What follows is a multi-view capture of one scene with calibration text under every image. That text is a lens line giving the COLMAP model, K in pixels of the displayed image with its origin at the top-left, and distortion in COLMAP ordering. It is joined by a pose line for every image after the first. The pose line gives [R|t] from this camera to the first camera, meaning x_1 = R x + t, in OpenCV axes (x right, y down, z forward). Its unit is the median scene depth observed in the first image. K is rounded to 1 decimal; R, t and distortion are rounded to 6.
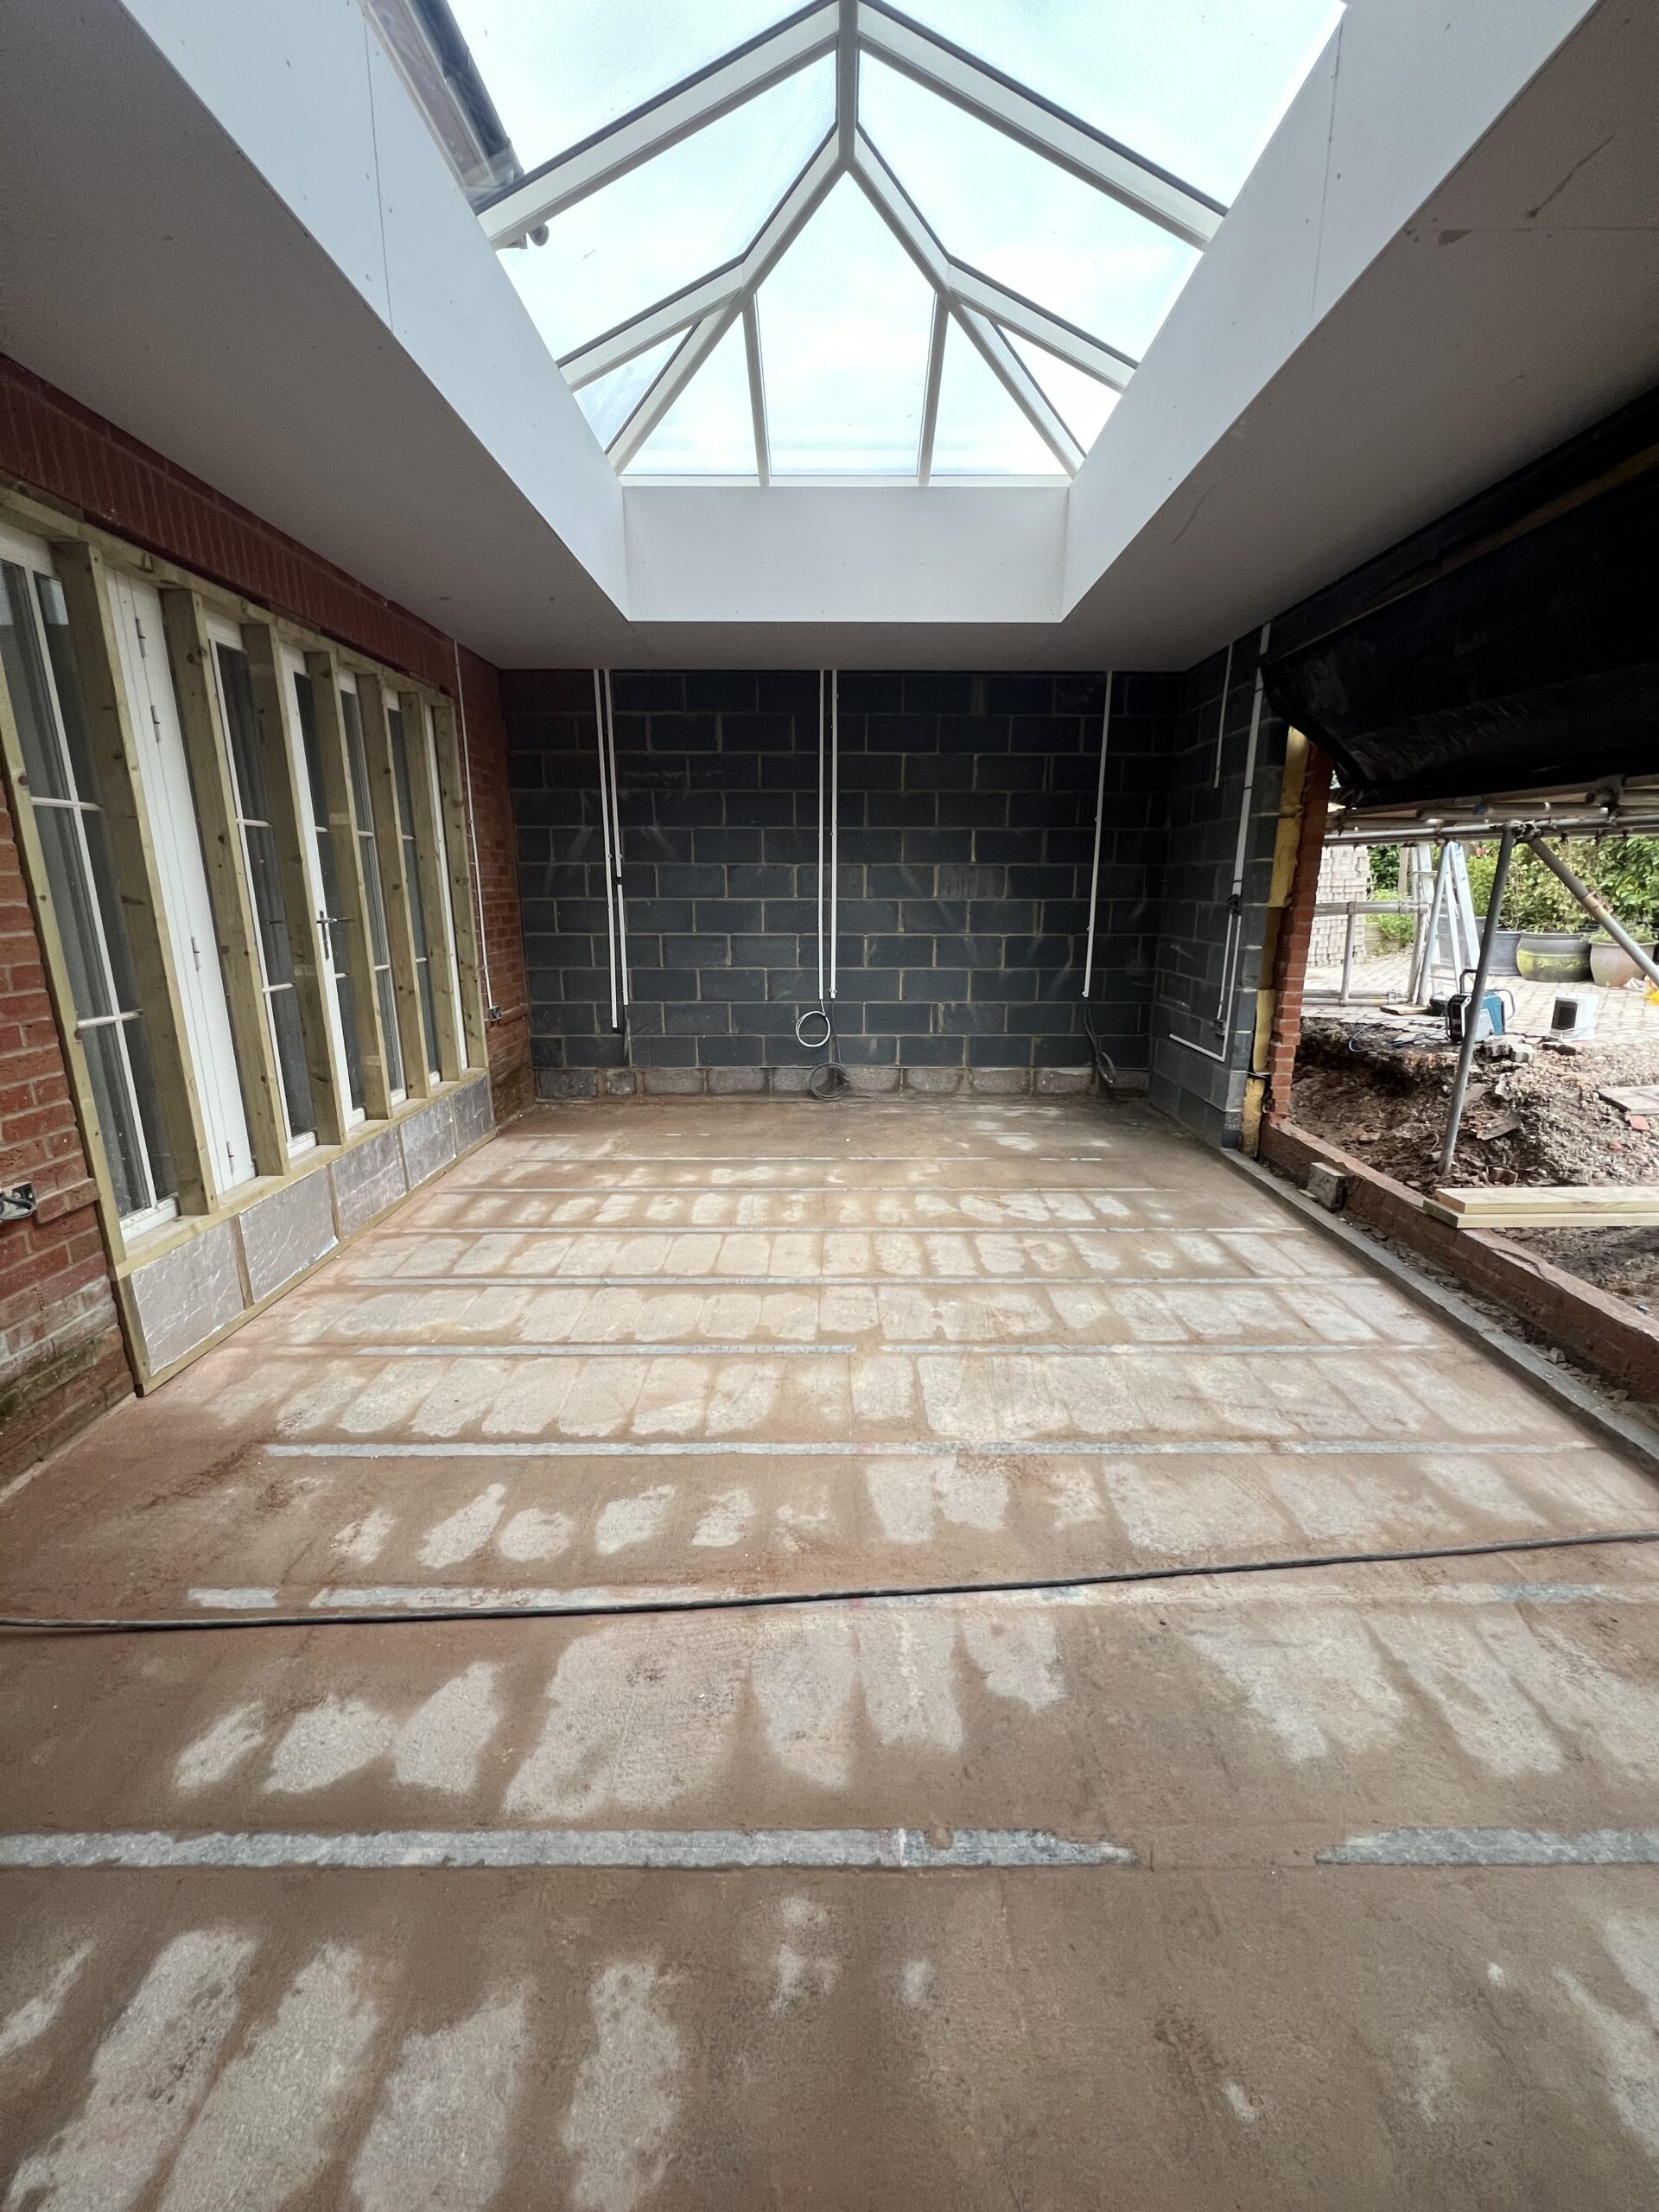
lens RADIAL K [[883.7, 0, 836.5], [0, 883.7, 1107.7], [0, 0, 1]] dist [0.000664, 0.000347]
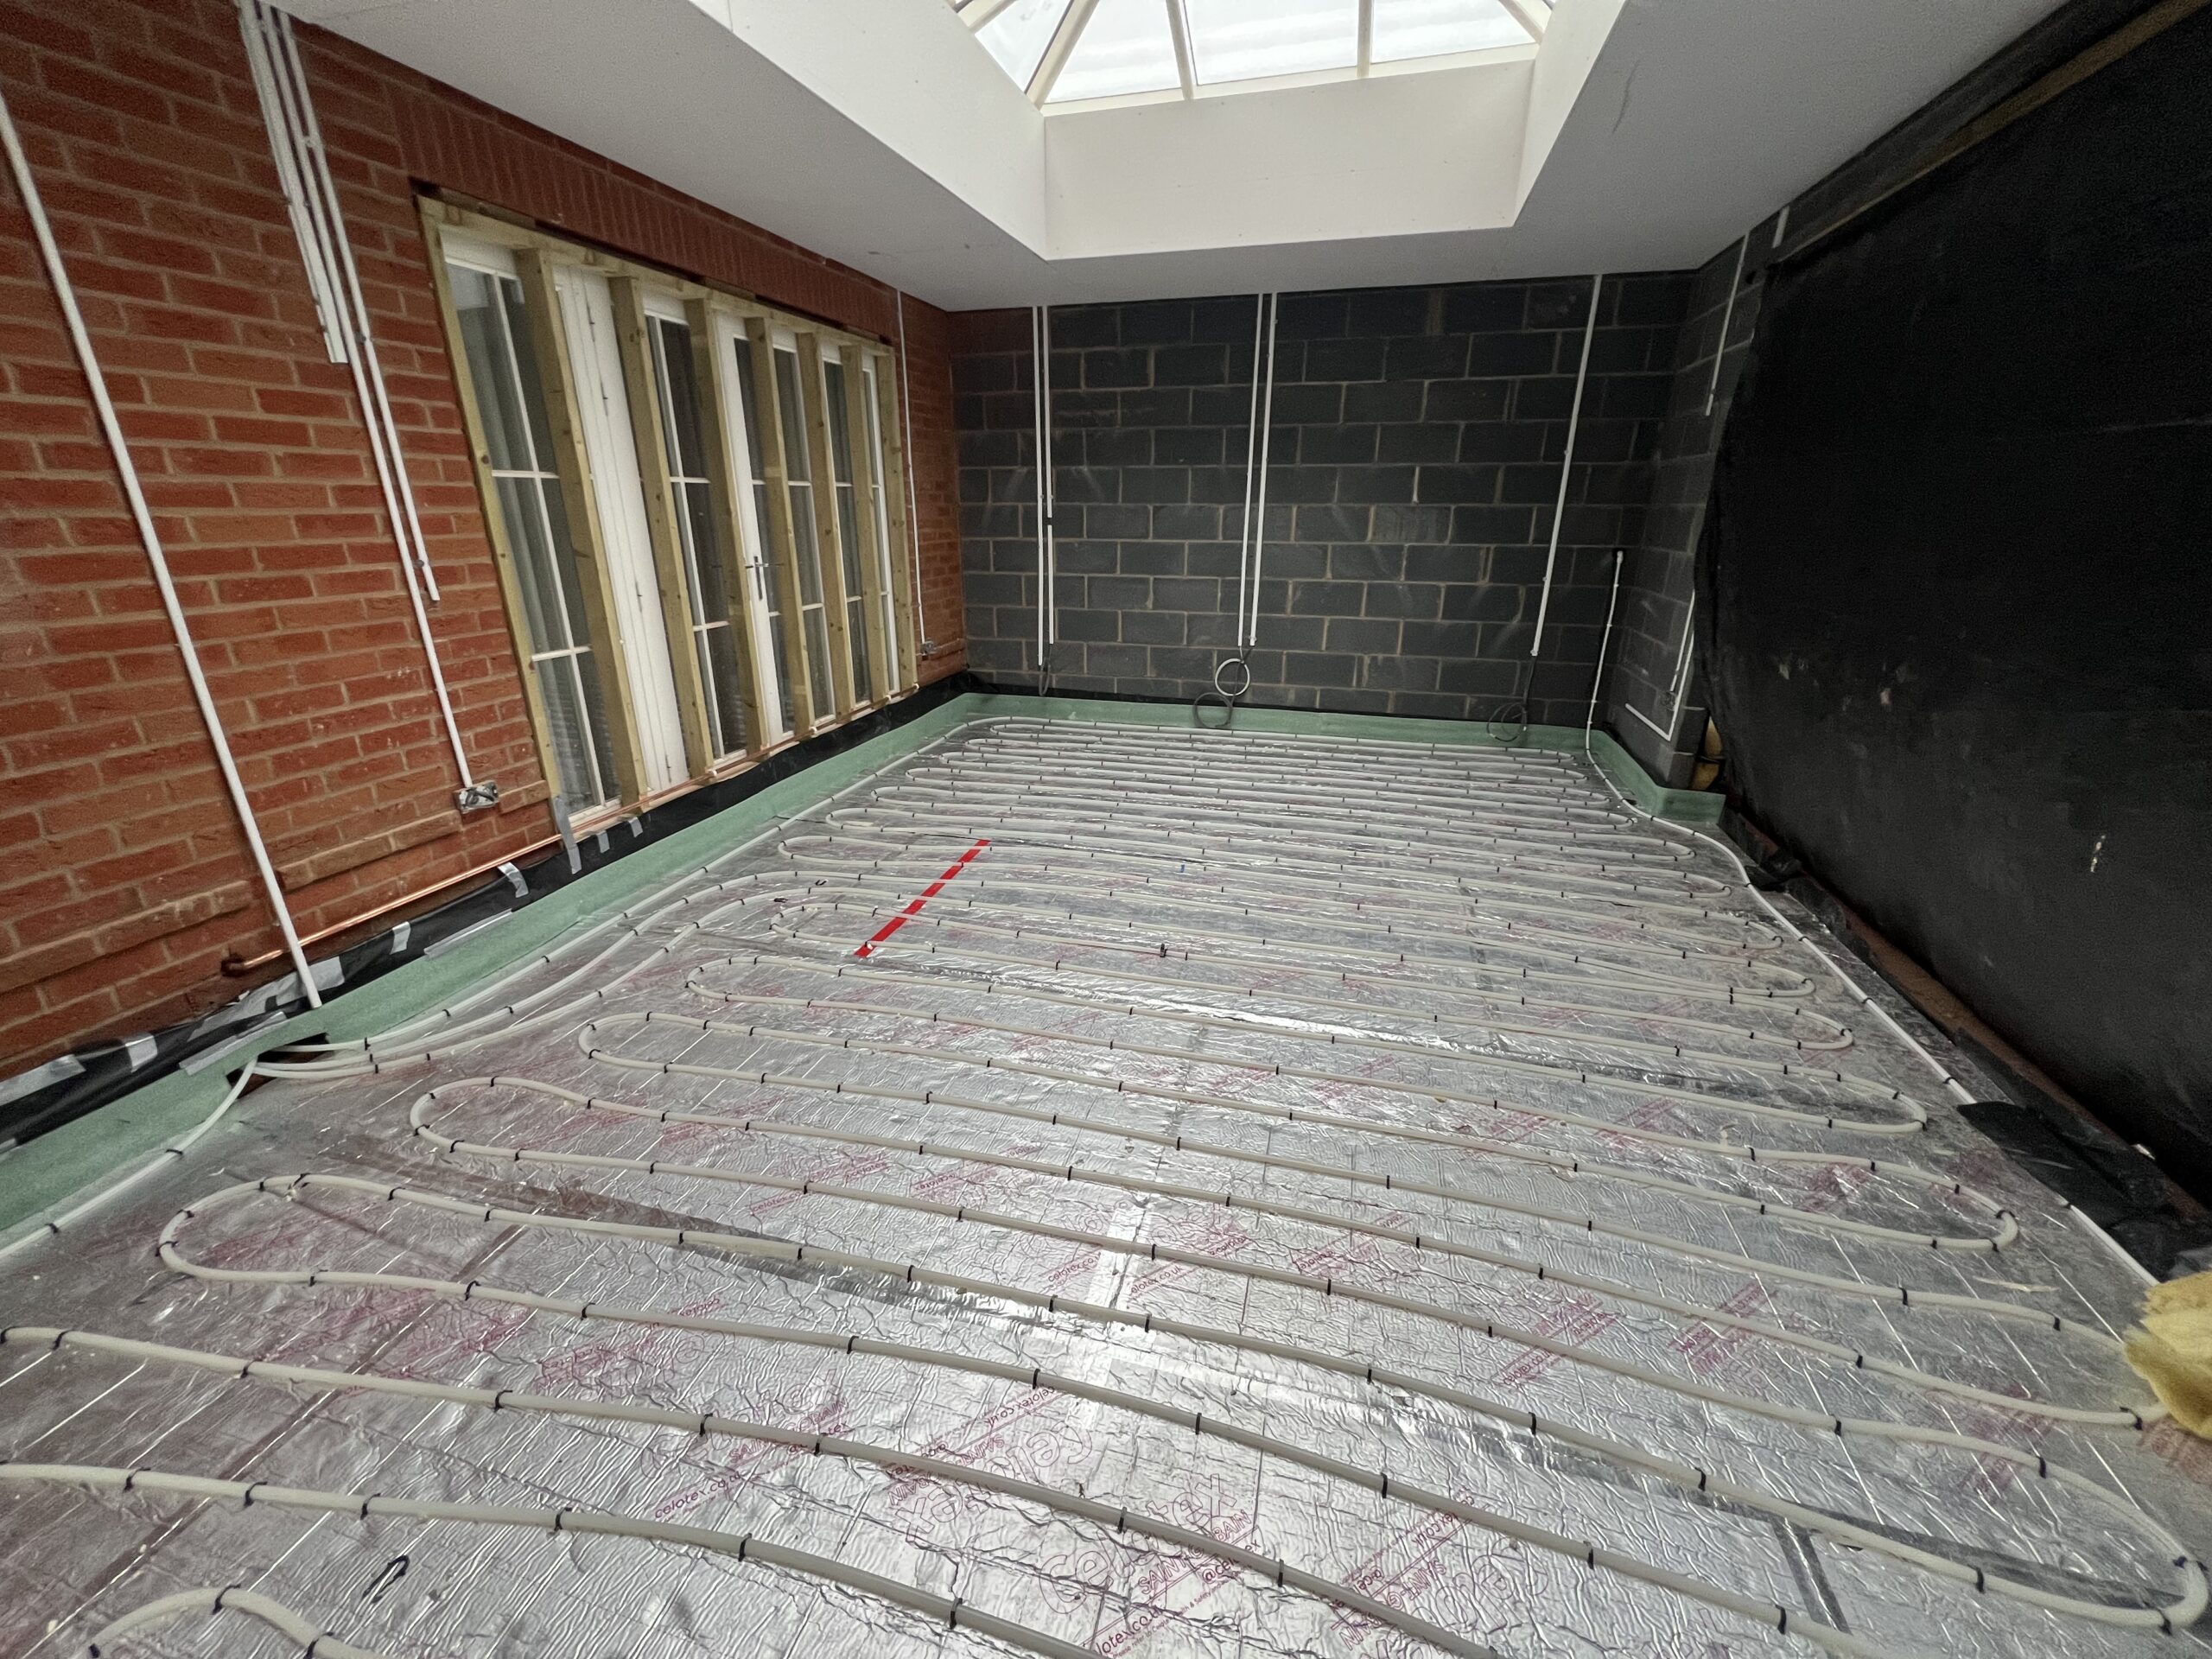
lens RADIAL K [[883.7, 0, 1091.9], [0, 883.7, 830.4], [0, 0, 1]] dist [0.000664, 0.000347]
pose [[0.960877, 0.095864, -0.259857, 0.142361], [-0.068747, 0.991381, 0.111526, -0.025389], [0.268309, -0.089299, 0.959185, -0.006792]]
